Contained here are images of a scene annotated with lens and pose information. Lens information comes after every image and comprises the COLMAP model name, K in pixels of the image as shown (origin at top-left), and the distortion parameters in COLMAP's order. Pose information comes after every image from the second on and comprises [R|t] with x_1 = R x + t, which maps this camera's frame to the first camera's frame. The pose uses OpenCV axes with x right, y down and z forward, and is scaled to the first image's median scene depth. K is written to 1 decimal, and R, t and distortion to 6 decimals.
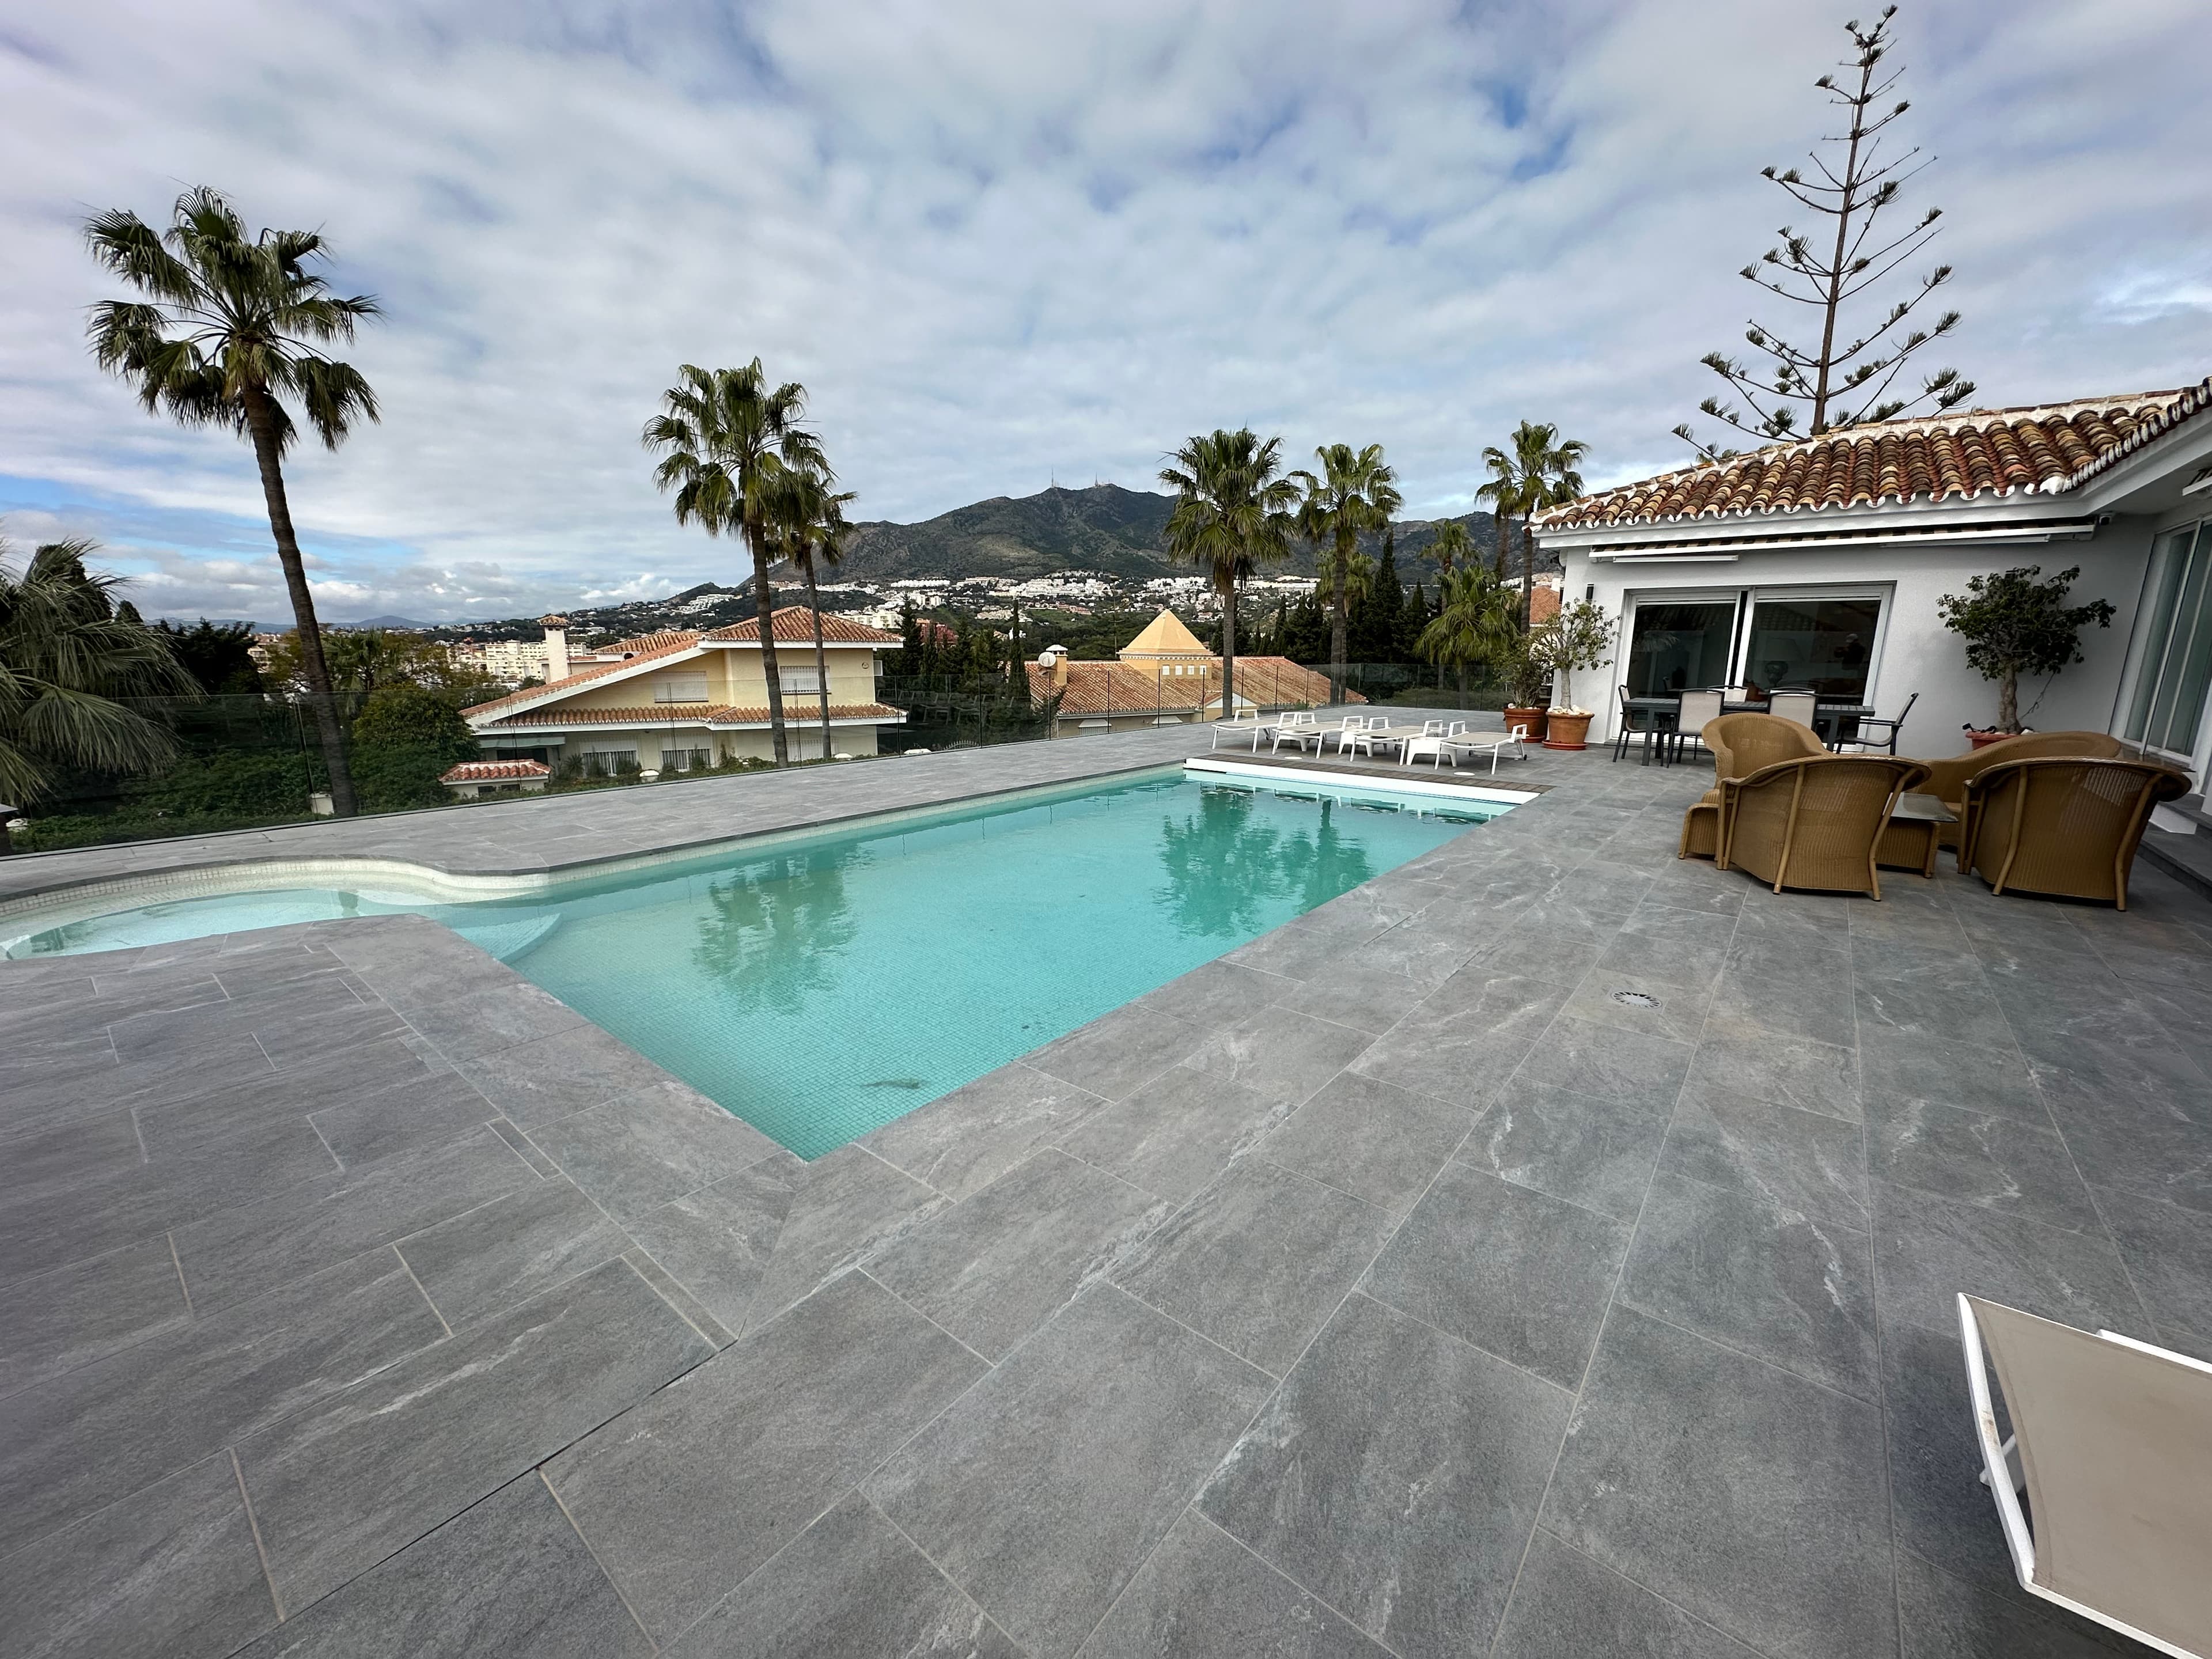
lens RADIAL K [[885.8, 0, 1098.7], [0, 885.8, 832.7], [0, 0, 1]] dist [-0.001347, -0.000289]
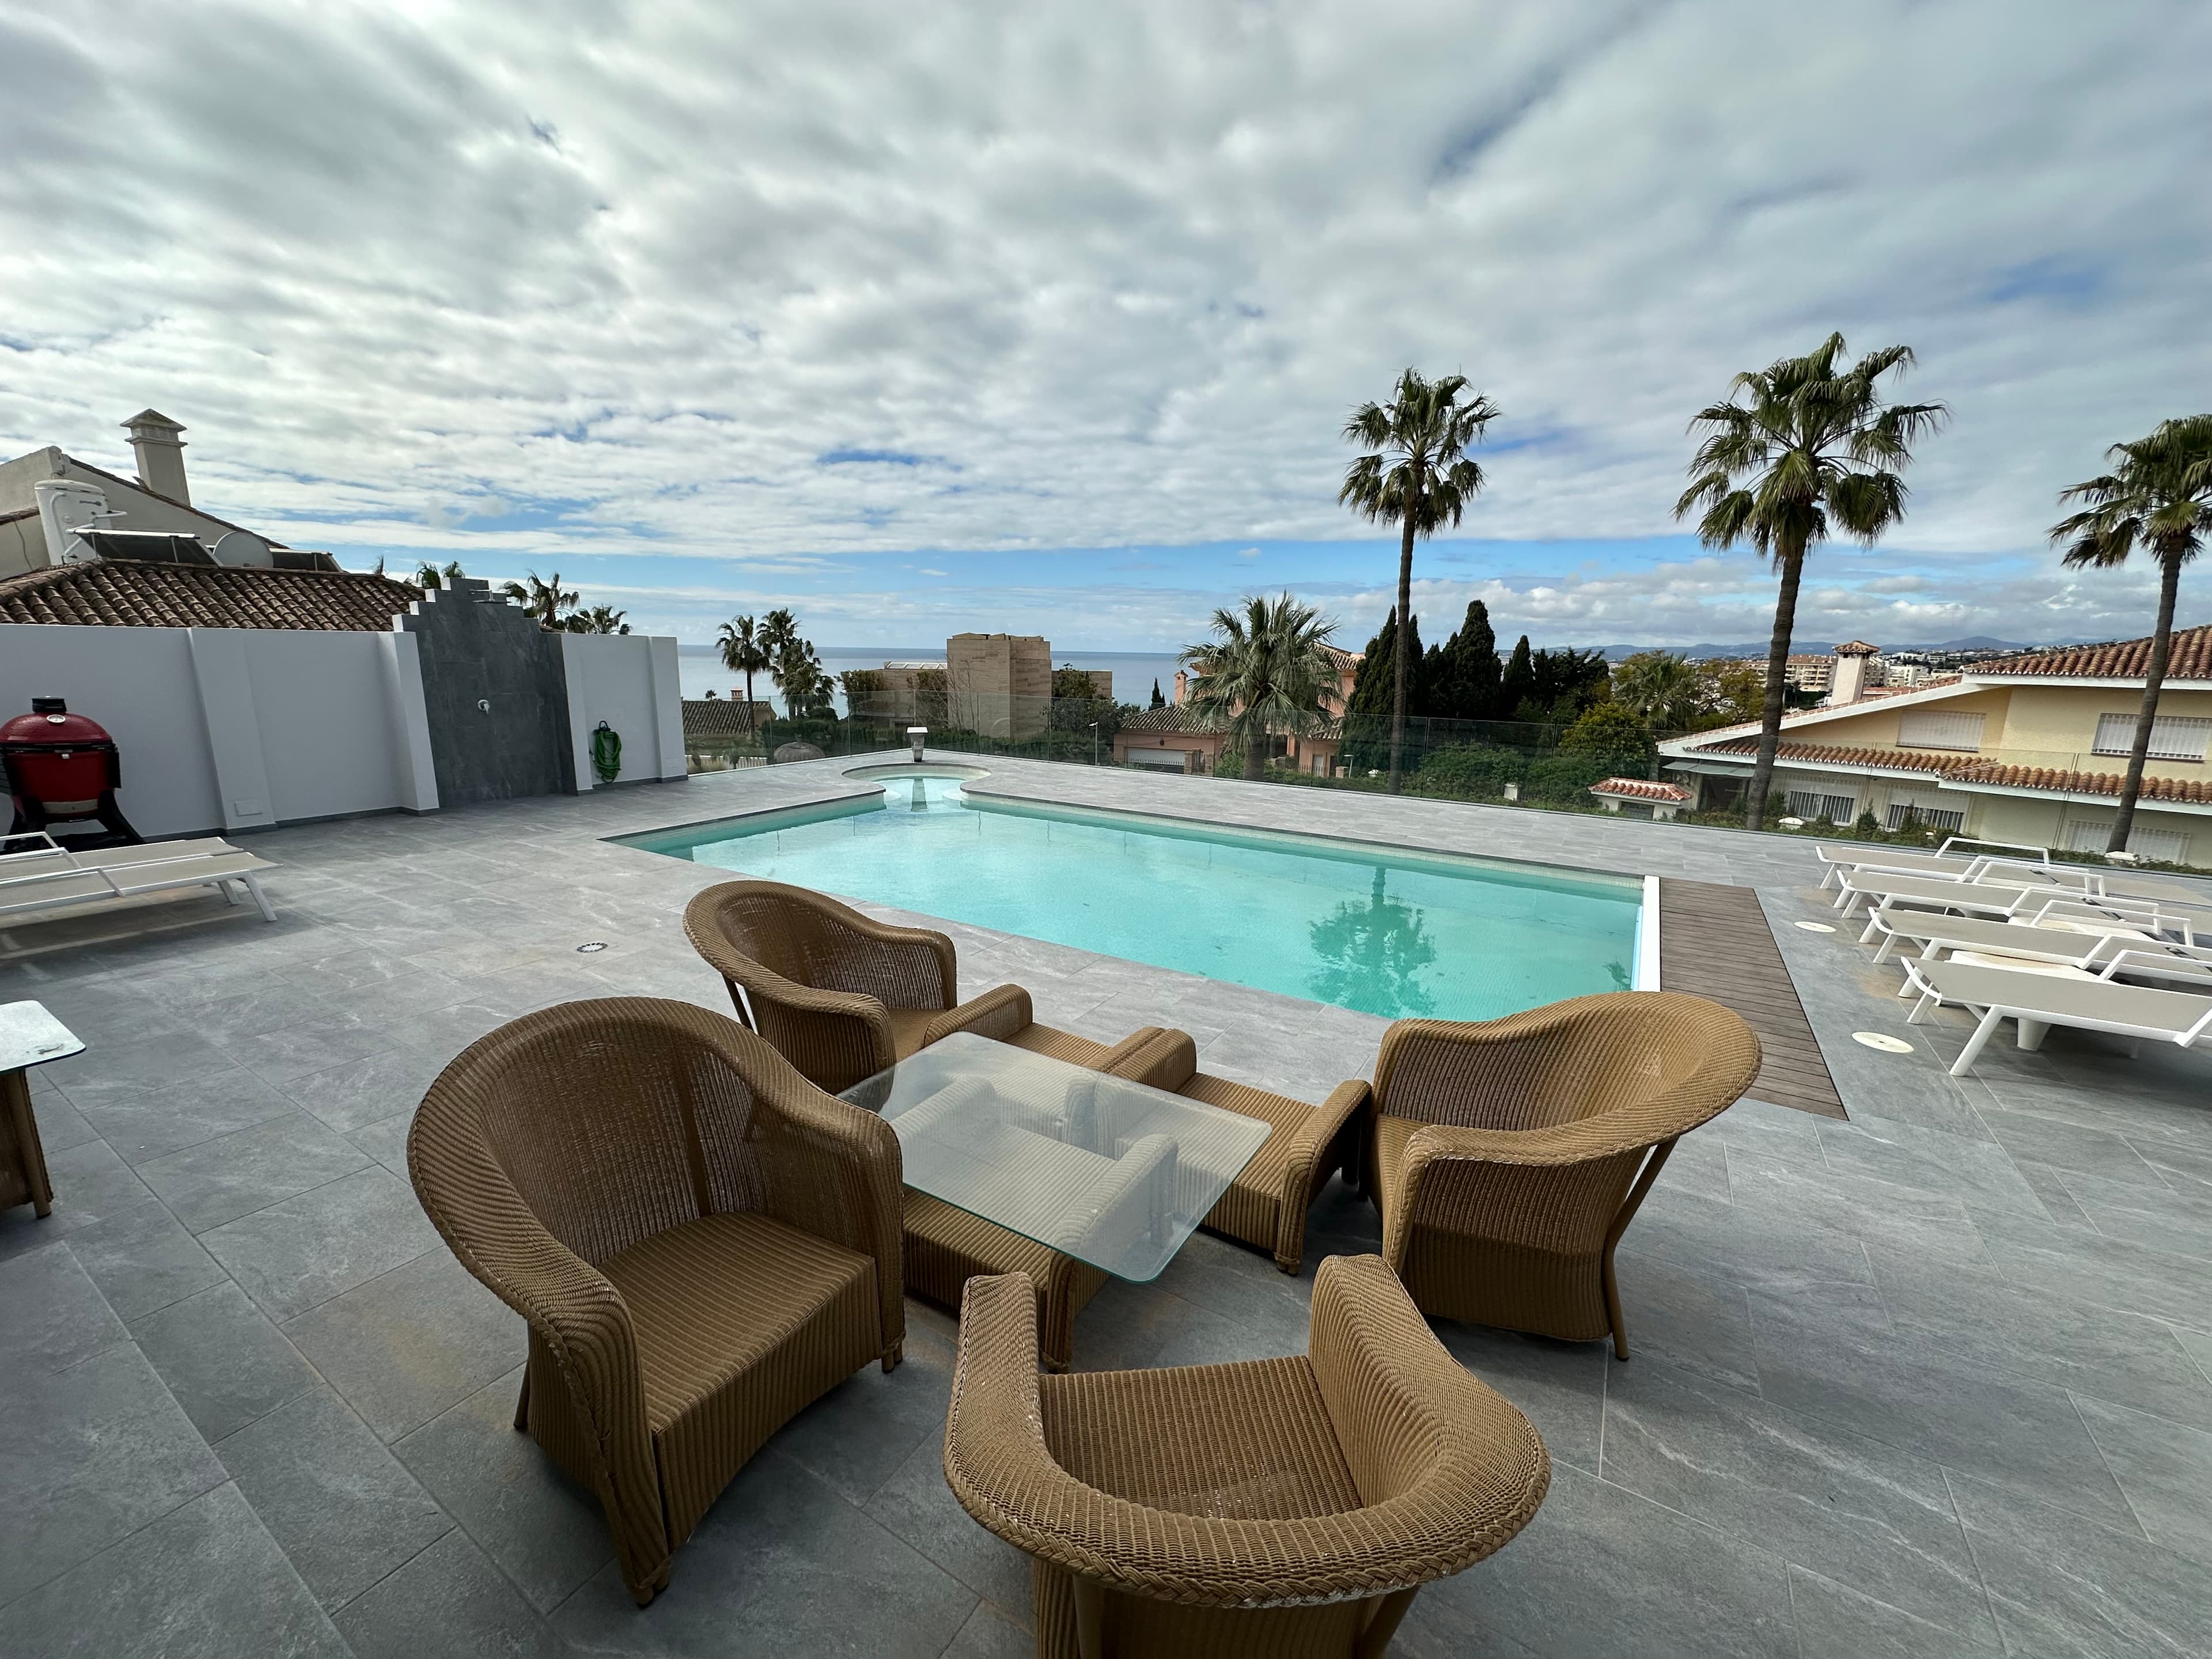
lens RADIAL K [[885.8, 0, 1099.8], [0, 885.8, 826.2], [0, 0, 1]] dist [-0.001347, -0.000289]
pose [[0.123250, 0.191566, -0.973710, 0.271618], [-0.220528, 0.961945, 0.161337, -0.053902], [0.967562, 0.194846, 0.160806, 0.201184]]
